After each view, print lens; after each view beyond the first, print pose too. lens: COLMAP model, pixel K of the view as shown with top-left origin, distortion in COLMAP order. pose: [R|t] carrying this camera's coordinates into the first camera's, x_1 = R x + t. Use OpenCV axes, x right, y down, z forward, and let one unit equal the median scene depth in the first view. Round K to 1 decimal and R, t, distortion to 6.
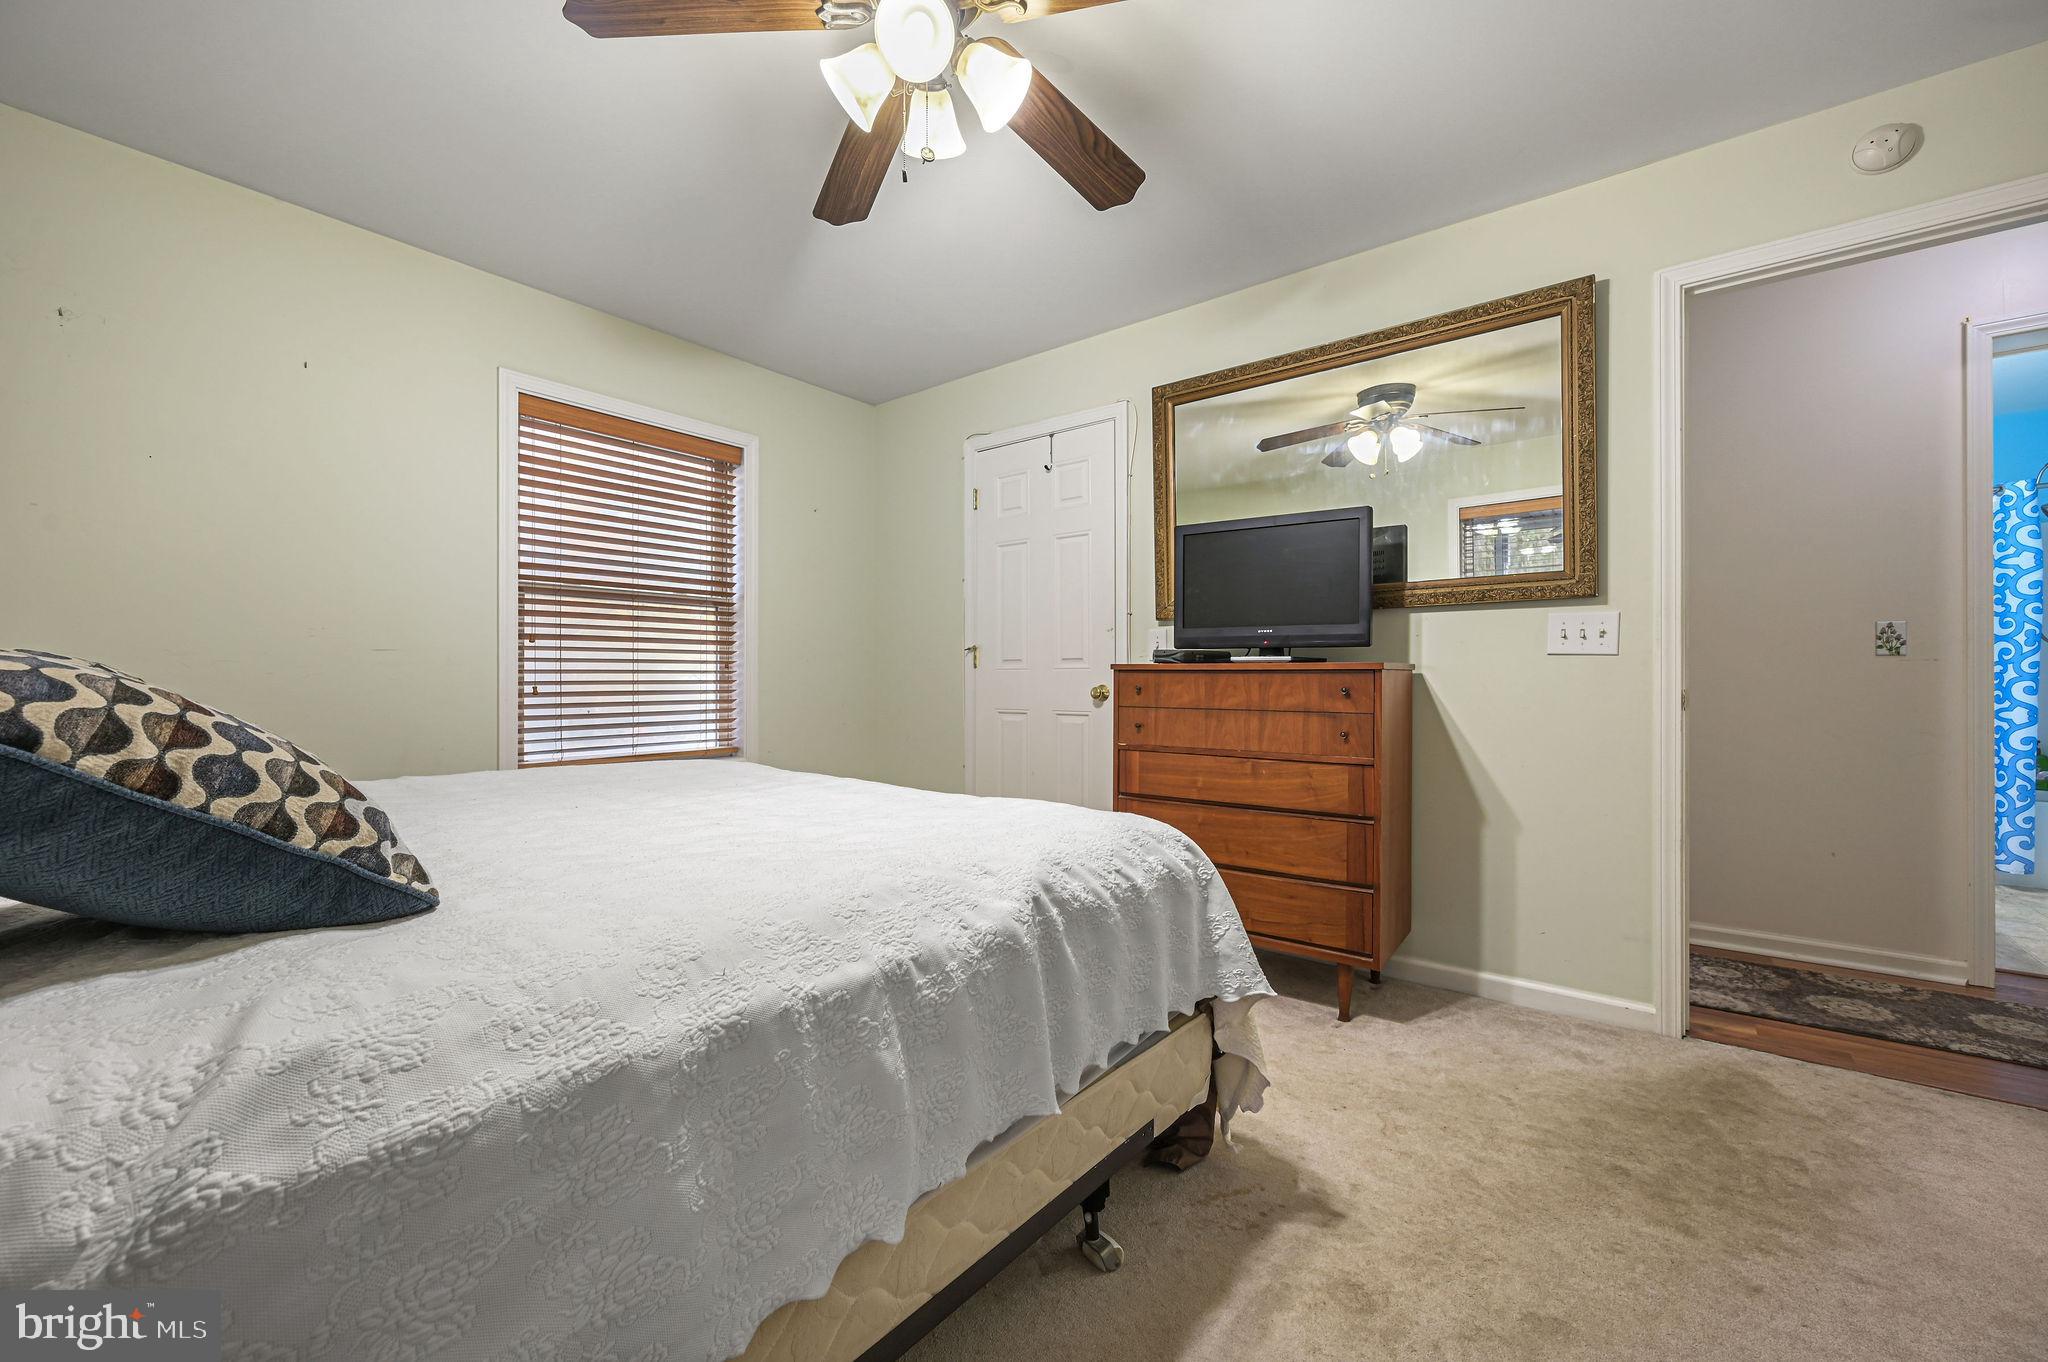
lens RADIAL K [[806.6, 0, 1023.1], [0, 806.6, 679.8], [0, 0, 1]] dist [0.002398, 0.000201]
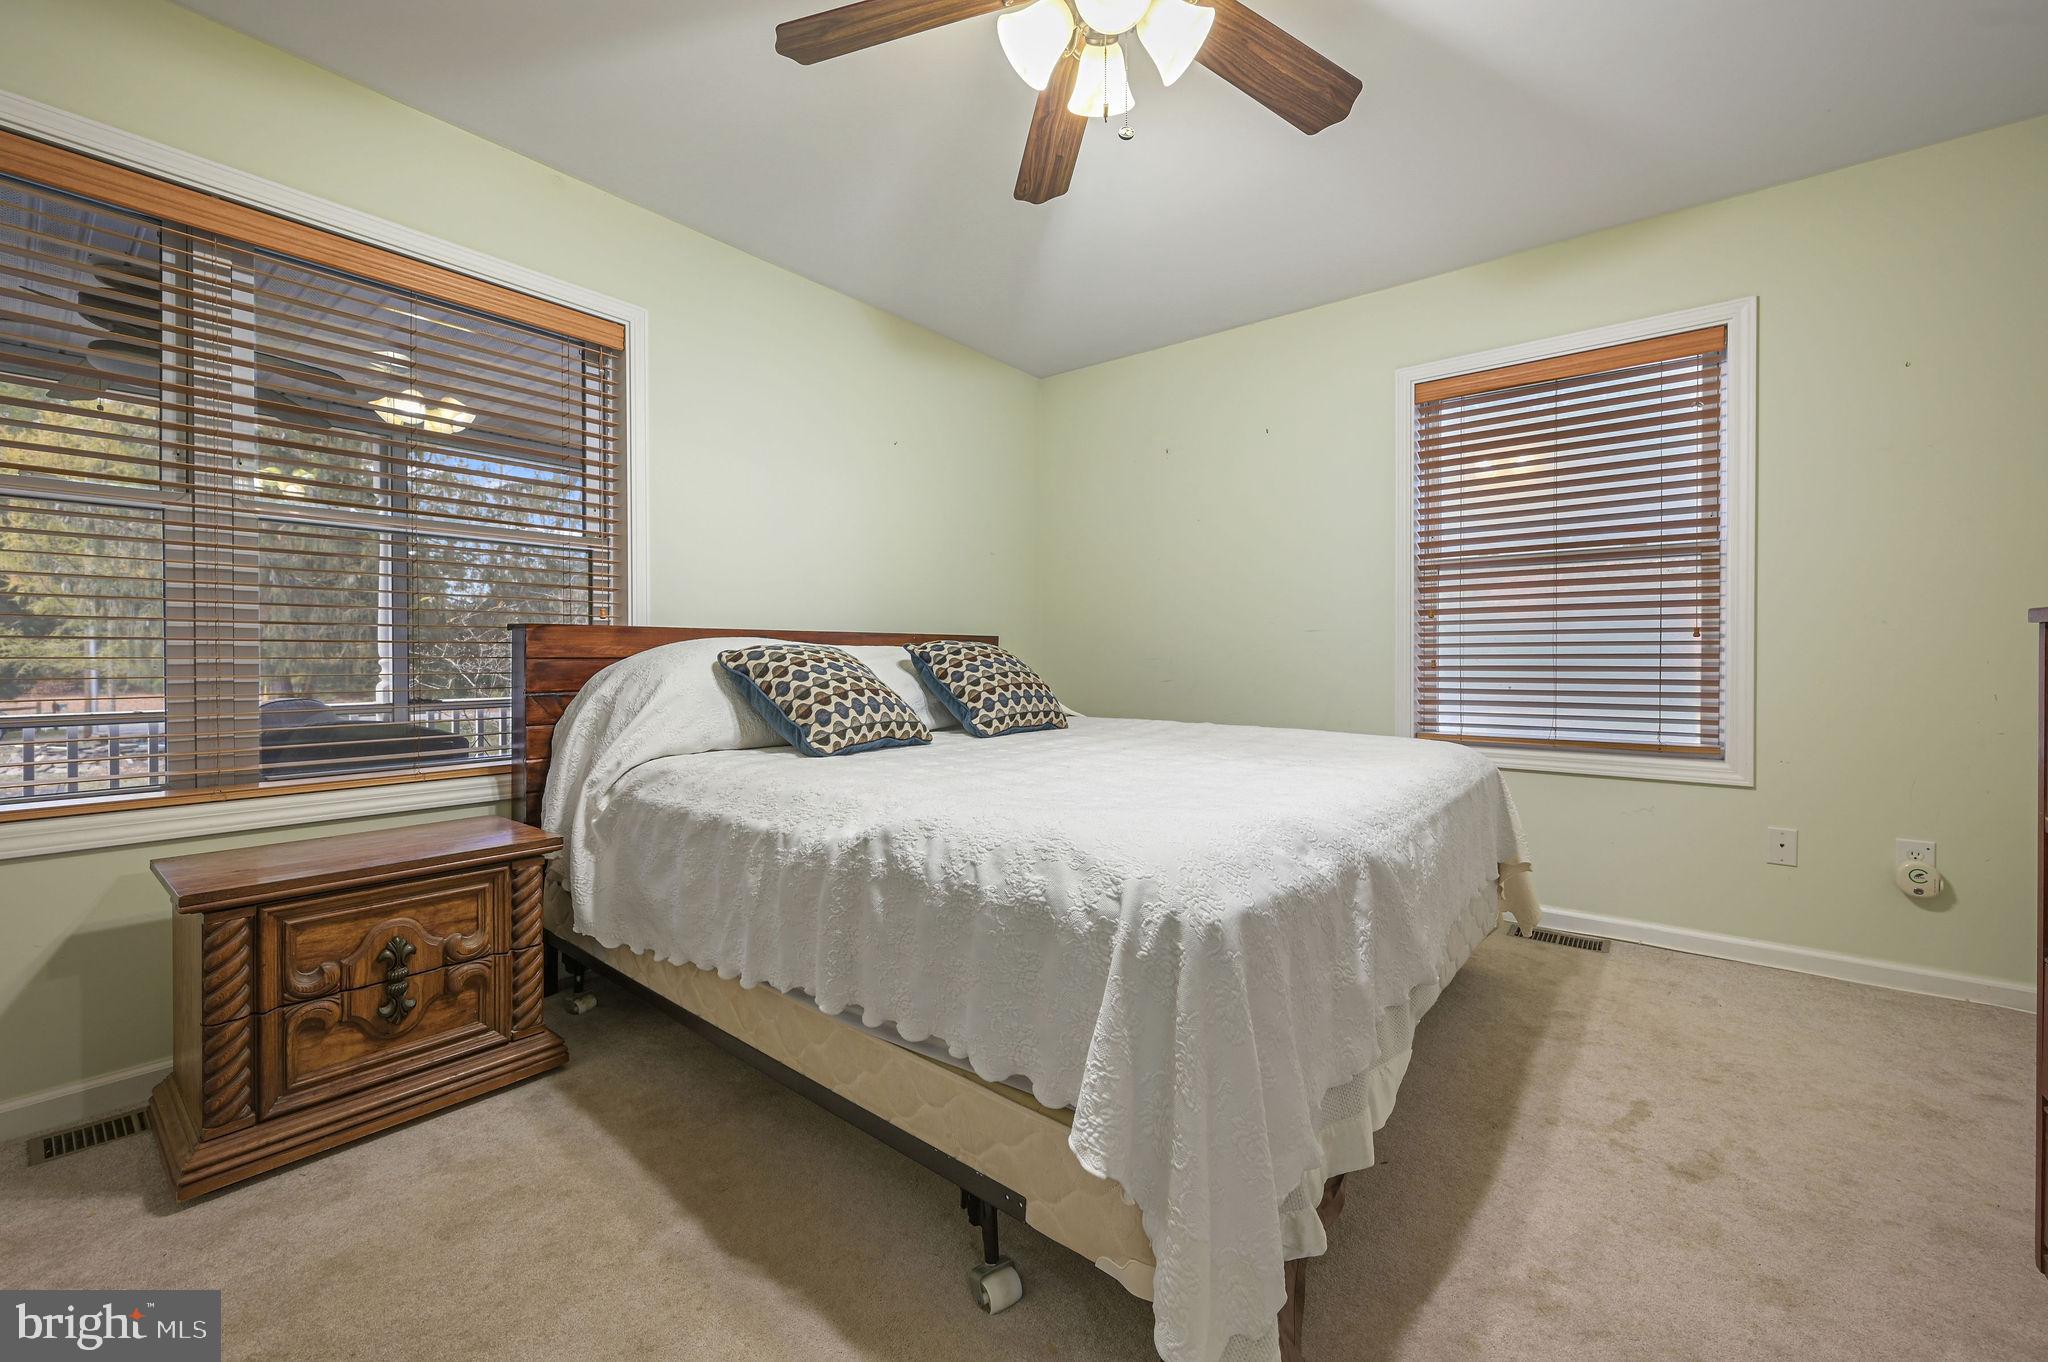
lens RADIAL K [[806.6, 0, 1023.3], [0, 806.6, 669.1], [0, 0, 1]] dist [0.002398, 0.000201]
pose [[0.000816, 0.016617, -0.999862, 0.494239], [-0.000563, 0.999862, 0.016616, 0.003728], [1.000000, 0.000550, 0.000826, 0.519843]]
